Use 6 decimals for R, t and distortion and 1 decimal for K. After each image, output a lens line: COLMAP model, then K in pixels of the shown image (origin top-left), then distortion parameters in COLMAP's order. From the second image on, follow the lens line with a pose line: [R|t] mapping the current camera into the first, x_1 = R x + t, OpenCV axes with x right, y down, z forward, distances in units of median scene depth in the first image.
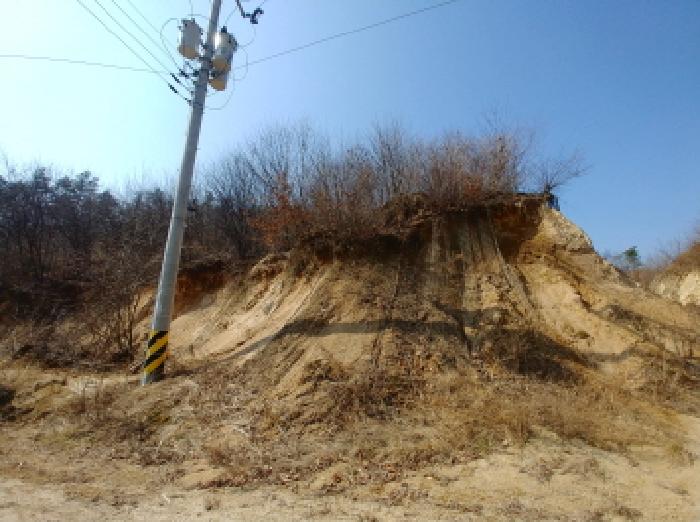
lens RADIAL K [[301.6, 0, 351.4], [0, 301.6, 264.5], [0, 0, 1]] dist [-0.024007, -0.000018]
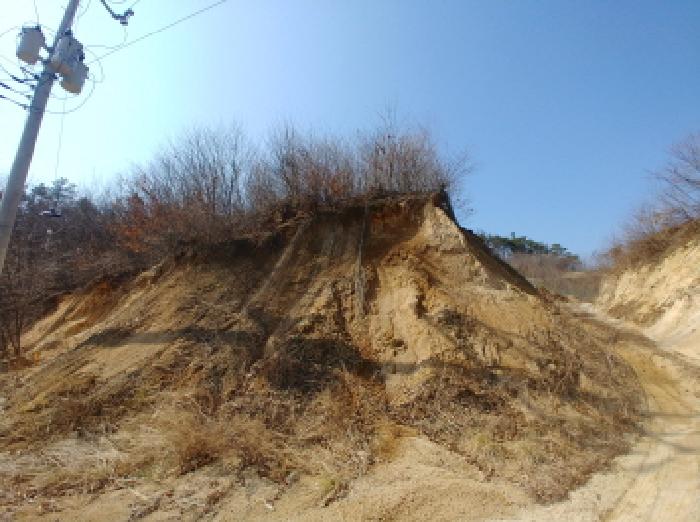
lens RADIAL K [[304.4, 0, 352.1], [0, 304.4, 264.4], [0, 0, 1]] dist [-0.026853, 0.004275]
pose [[0.999855, -0.016954, -0.001396, 0.470347], [0.016940, 0.999811, -0.009572, -0.001459], [0.001558, 0.009547, 0.999953, 0.034455]]
